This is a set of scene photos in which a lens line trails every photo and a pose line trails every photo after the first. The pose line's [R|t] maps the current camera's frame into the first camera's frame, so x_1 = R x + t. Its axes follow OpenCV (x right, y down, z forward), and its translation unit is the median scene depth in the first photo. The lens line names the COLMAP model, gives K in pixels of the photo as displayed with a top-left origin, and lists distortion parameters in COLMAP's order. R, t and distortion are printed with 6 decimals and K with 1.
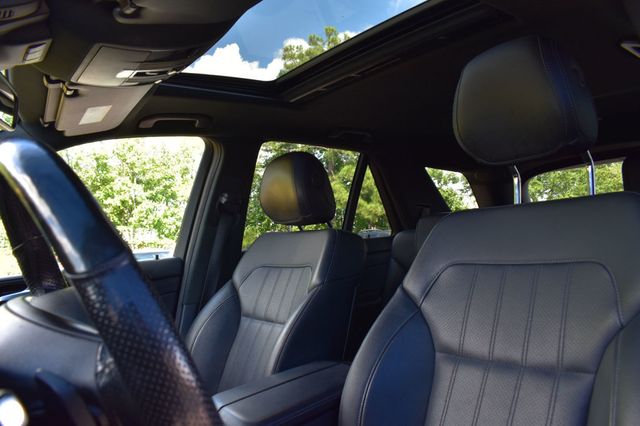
lens RADIAL K [[498.5, 0, 320.0], [0, 498.5, 213.0], [0, 0, 1]] dist [-0.098002, 0.012703]
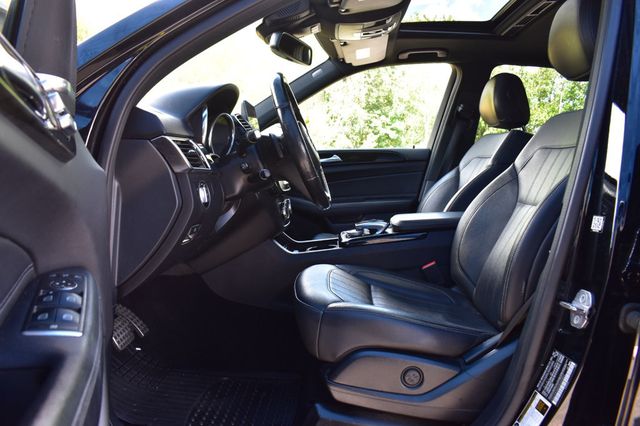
lens RADIAL K [[498.5, 0, 320.0], [0, 498.5, 213.0], [0, 0, 1]] dist [-0.098002, 0.012703]
pose [[0.767126, 0.141735, -0.625643, 0.424905], [-0.043731, 0.984572, 0.169428, 0.046049], [0.640004, -0.102613, 0.761489, -0.345847]]
